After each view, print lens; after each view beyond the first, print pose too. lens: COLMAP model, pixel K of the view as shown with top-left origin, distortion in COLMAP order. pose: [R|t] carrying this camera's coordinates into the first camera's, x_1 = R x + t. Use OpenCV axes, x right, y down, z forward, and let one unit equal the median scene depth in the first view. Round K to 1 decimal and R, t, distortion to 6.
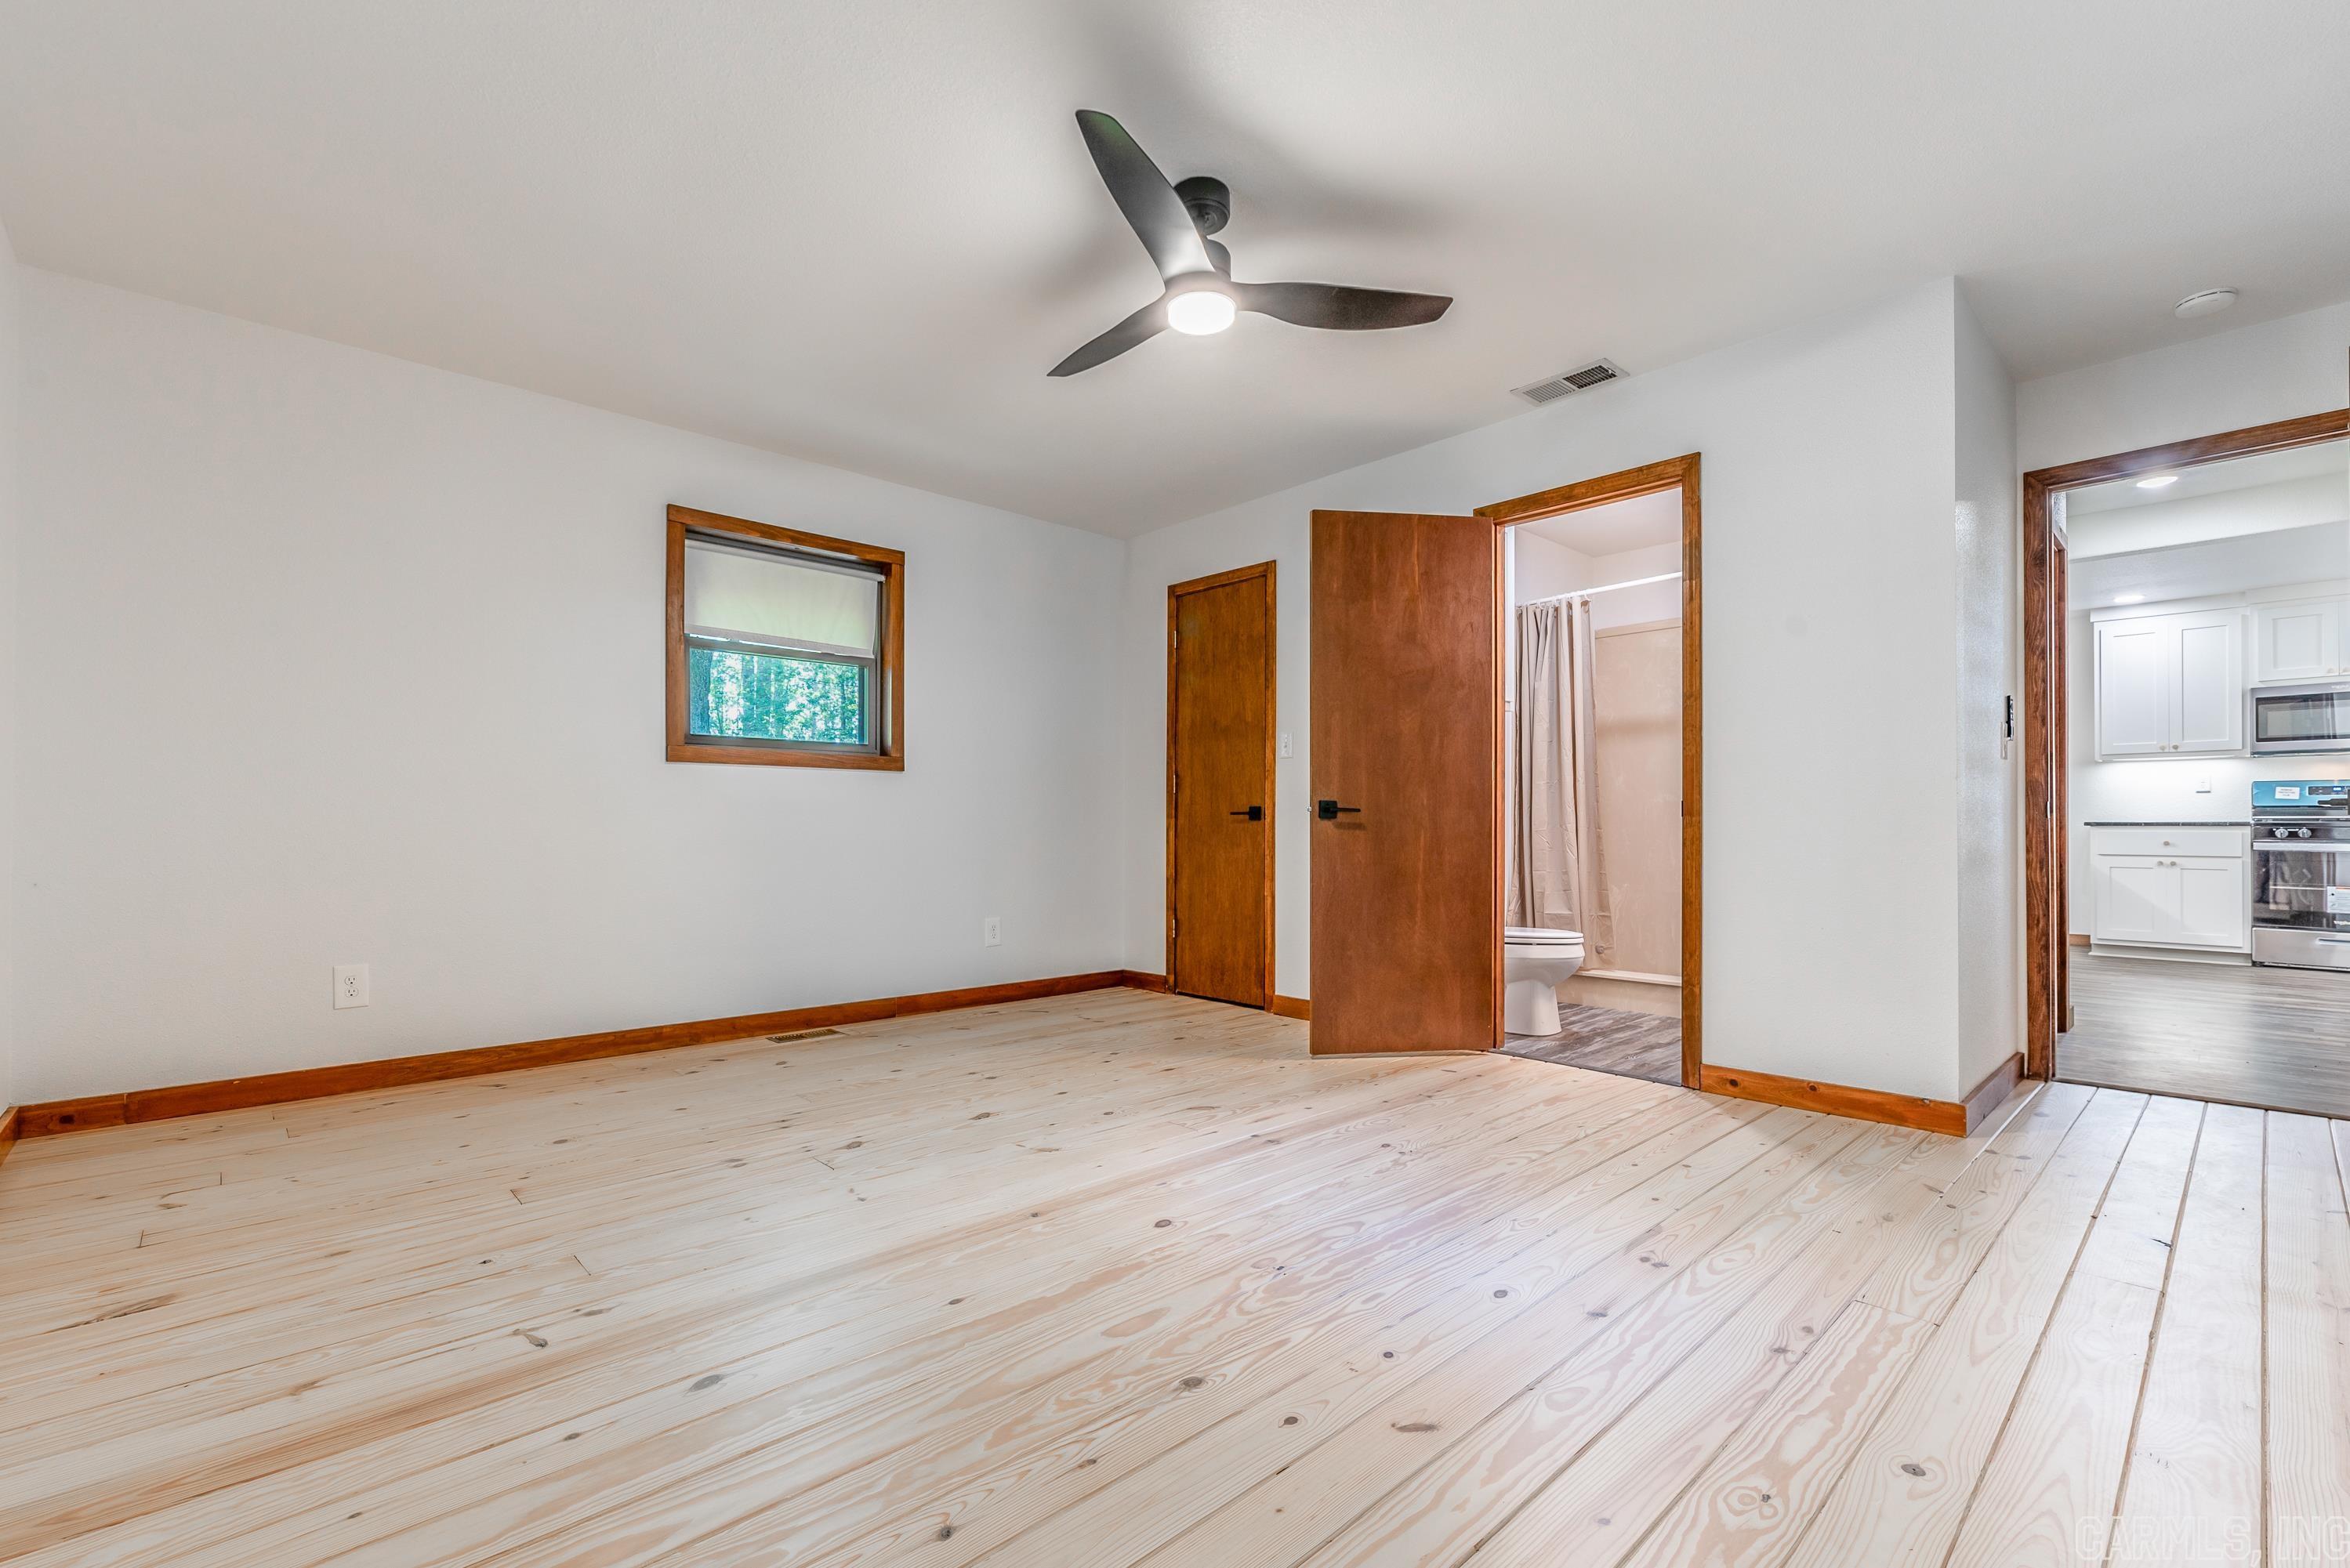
lens RADIAL K [[1016.1, 0, 1186.4], [0, 1016.1, 820.5], [0, 0, 1]] dist [0.000328, 0.000398]
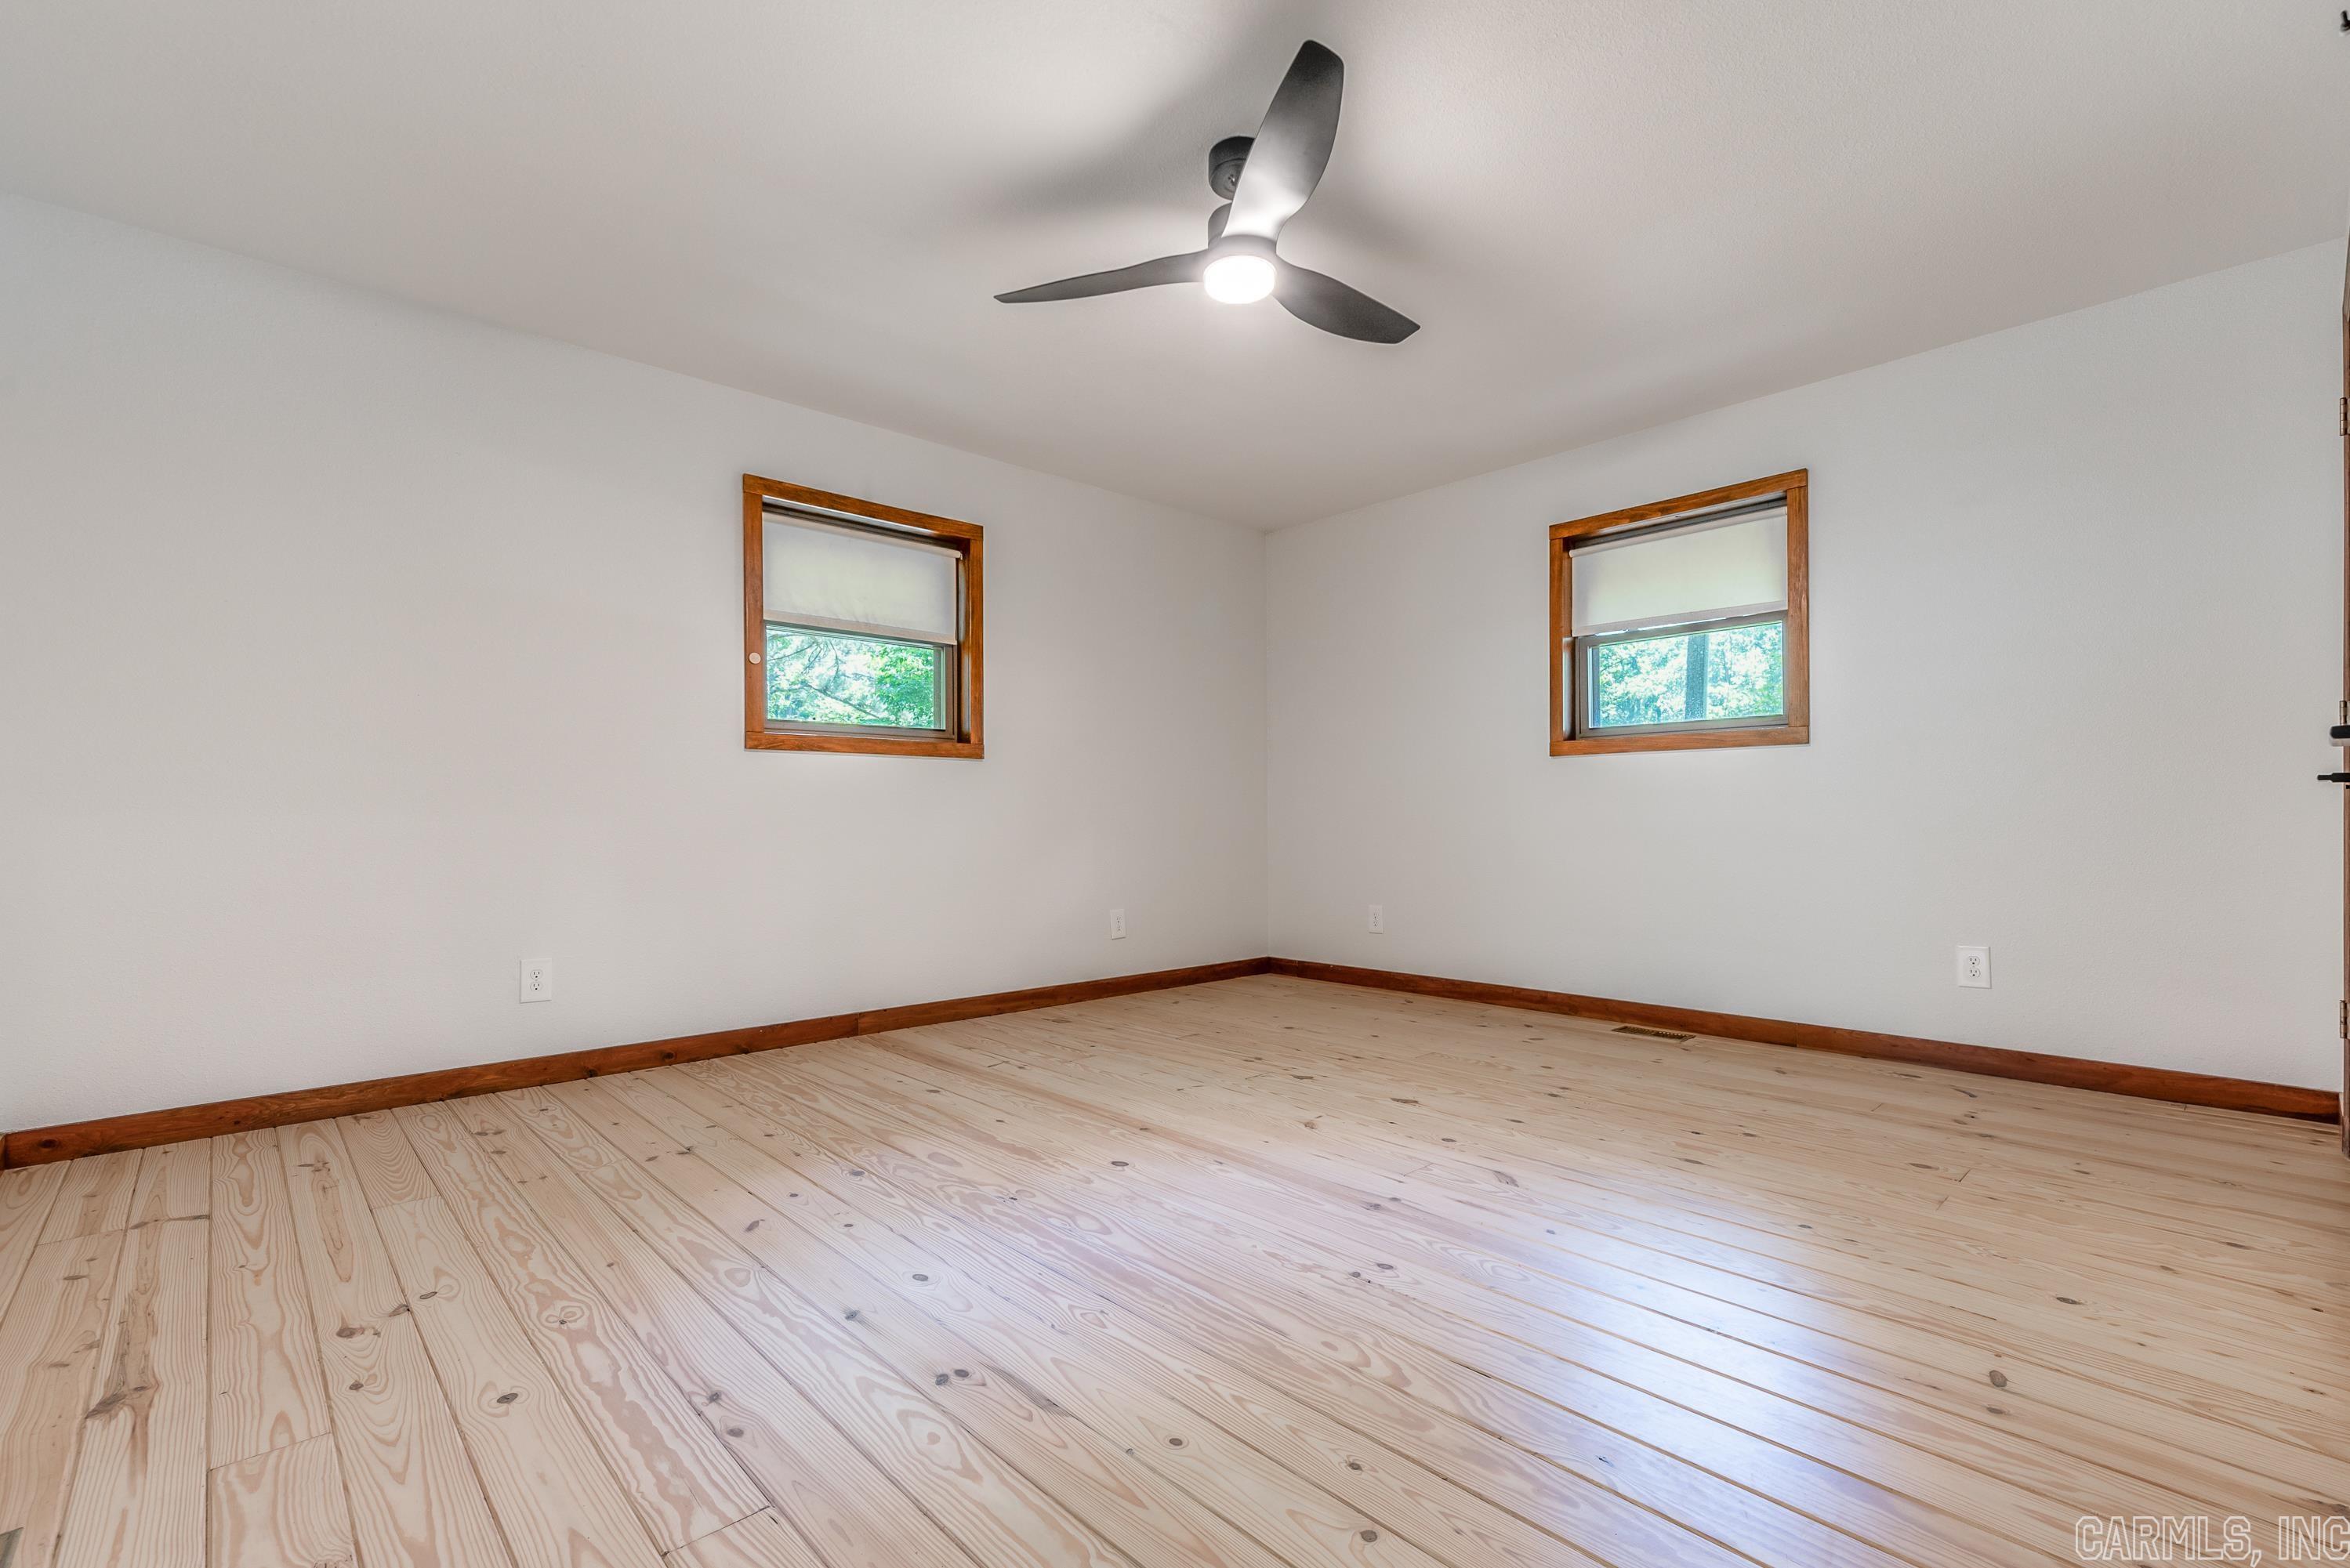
lens RADIAL K [[1036.4, 0, 1185.8], [0, 1036.4, 815.8], [0, 0, 1]] dist [0.003387, -0.000454]
pose [[-0.006230, -0.004065, -0.999972, 1.178262], [0.013873, 0.999895, -0.004151, 0.012043], [0.999884, -0.013898, -0.006173, 1.120432]]
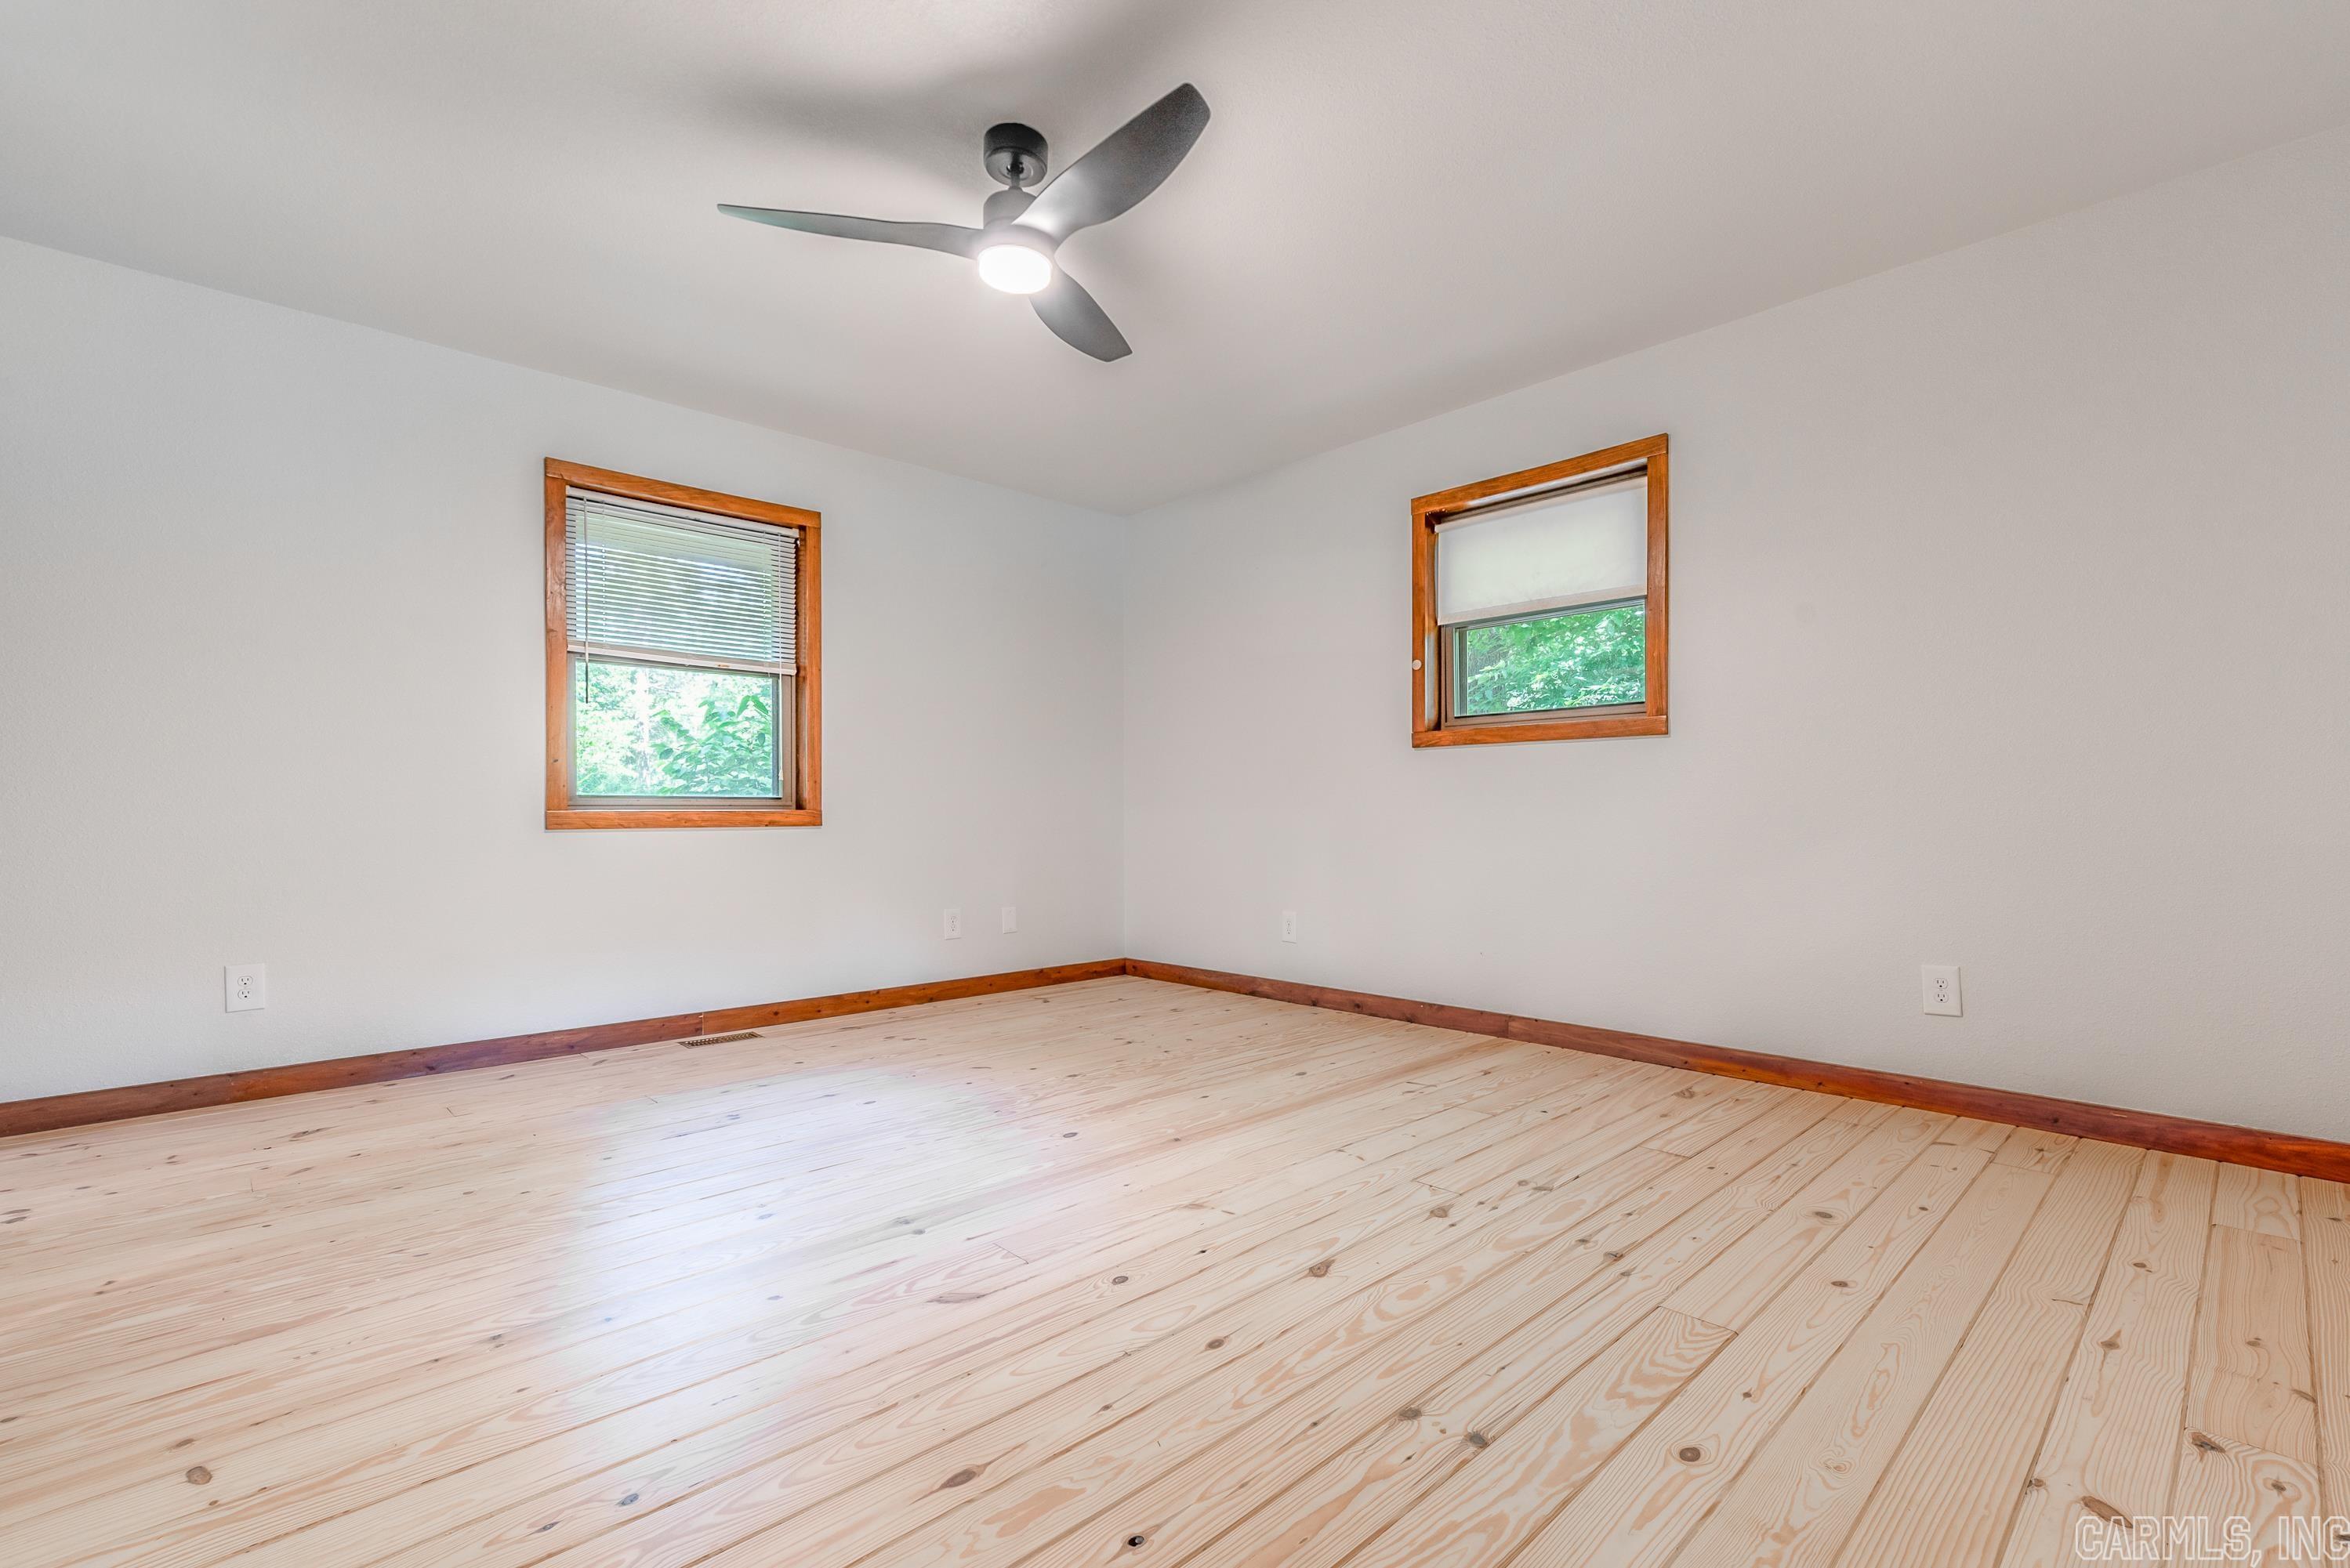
lens RADIAL K [[1036.4, 0, 1185.8], [0, 1036.4, 815.8], [0, 0, 1]] dist [0.003387, -0.000454]
pose [[-0.999986, 0.002518, -0.004553, -0.162930], [0.002551, 0.999972, -0.007079, 0.020983], [0.004535, -0.007090, -0.999965, 2.325105]]
